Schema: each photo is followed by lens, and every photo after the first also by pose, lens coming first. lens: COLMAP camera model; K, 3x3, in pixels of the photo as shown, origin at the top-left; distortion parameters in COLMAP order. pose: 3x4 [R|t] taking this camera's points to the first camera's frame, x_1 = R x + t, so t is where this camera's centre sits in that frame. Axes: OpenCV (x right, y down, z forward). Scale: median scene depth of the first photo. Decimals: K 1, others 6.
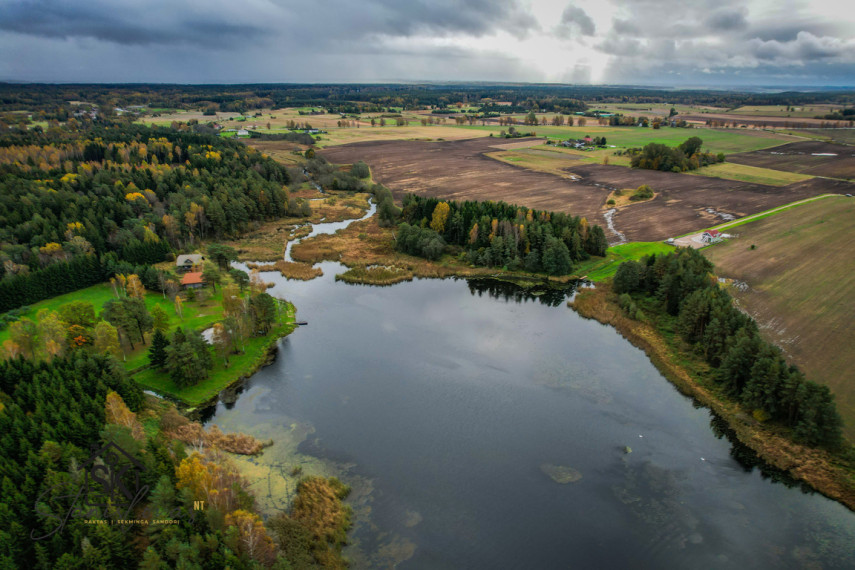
lens RADIAL K [[545.5, 0, 431.9], [0, 545.5, 283.1], [0, 0, 1]] dist [-0.081727, 0.072781]
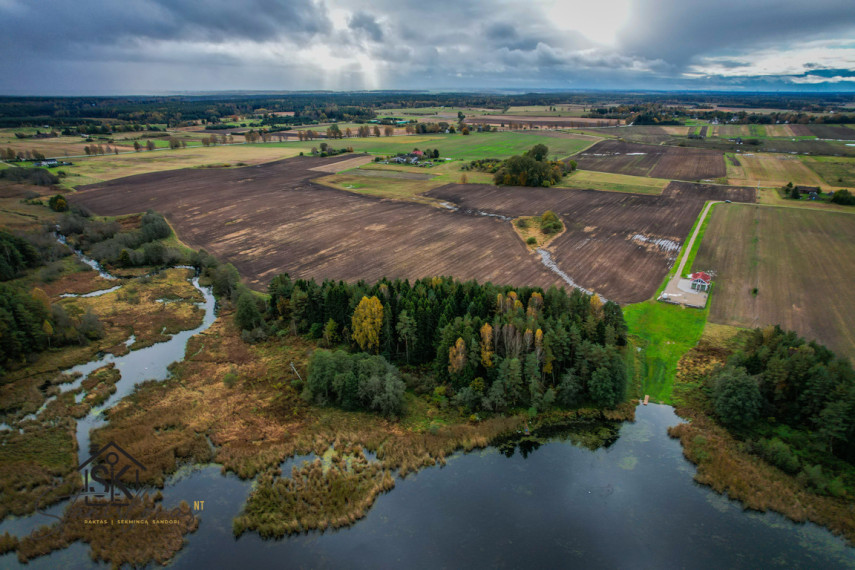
lens RADIAL K [[545.5, 0, 431.9], [0, 545.5, 283.1], [0, 0, 1]] dist [-0.081727, 0.072781]
pose [[0.911961, -0.147665, 0.382781, -0.072974], [0.152304, 0.988163, 0.018343, -0.084841], [-0.380959, 0.041571, 0.923657, 0.226322]]
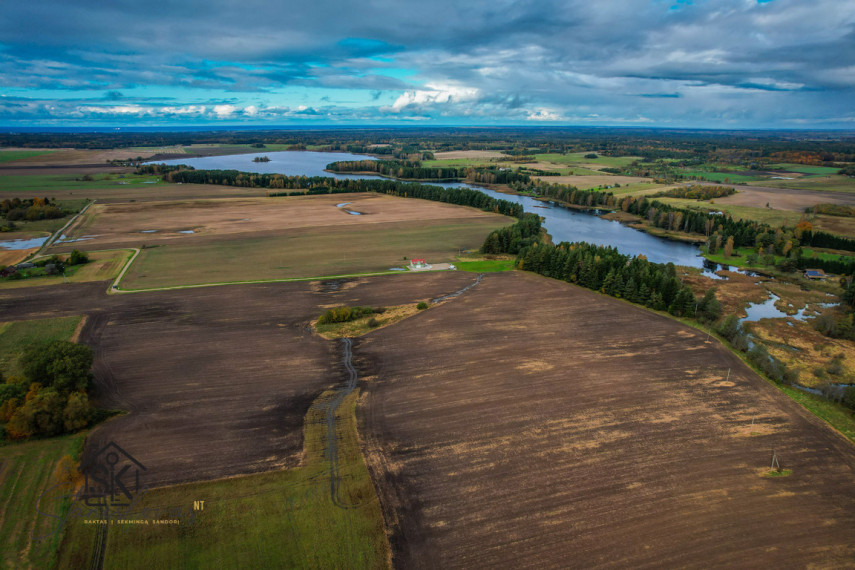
lens RADIAL K [[545.5, 0, 431.9], [0, 545.5, 283.1], [0, 0, 1]] dist [-0.081727, 0.072781]
pose [[-0.959736, -0.090636, 0.265880, 0.074017], [0.090836, 0.795526, 0.599072, -0.438488], [-0.265812, 0.599103, -0.755262, 1.062980]]
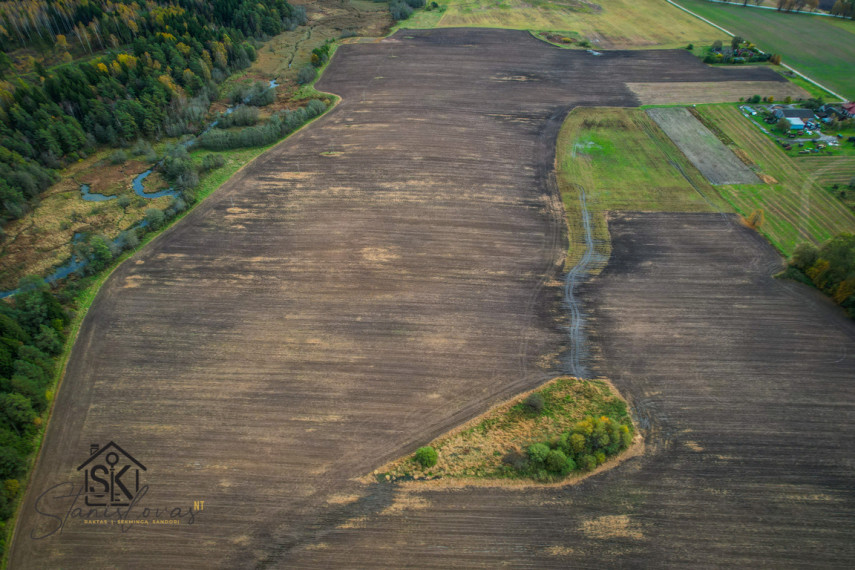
lens RADIAL K [[545.5, 0, 431.9], [0, 545.5, 283.1], [0, 0, 1]] dist [-0.081727, 0.072781]
pose [[0.810936, 0.381956, -0.443275, 0.310338], [-0.216064, 0.899487, 0.379788, -0.277568], [0.543782, -0.212208, 0.811954, 0.479968]]
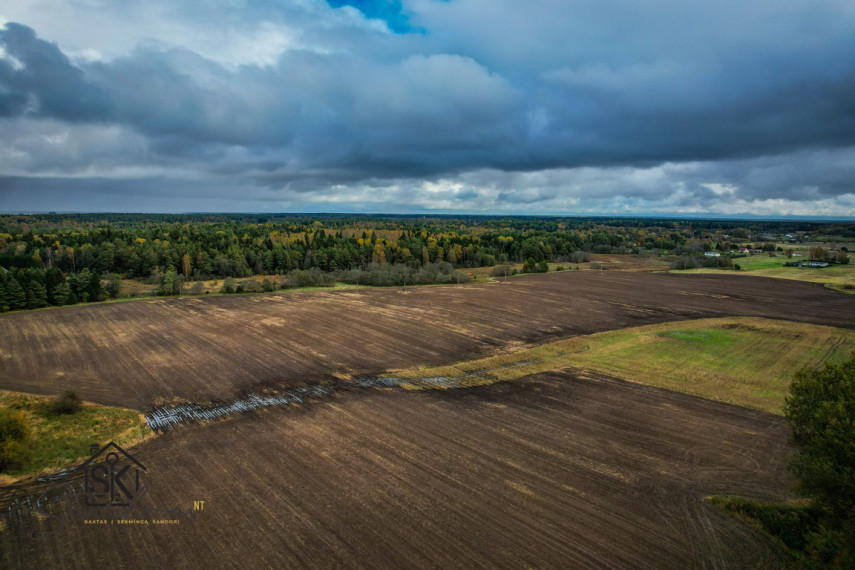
lens RADIAL K [[545.5, 0, 431.9], [0, 545.5, 283.1], [0, 0, 1]] dist [-0.081727, 0.072781]
pose [[0.120119, 0.119572, -0.985532, 0.452017], [-0.367800, 0.927438, 0.067696, -0.225082], [0.922114, 0.354347, 0.155382, 0.806942]]
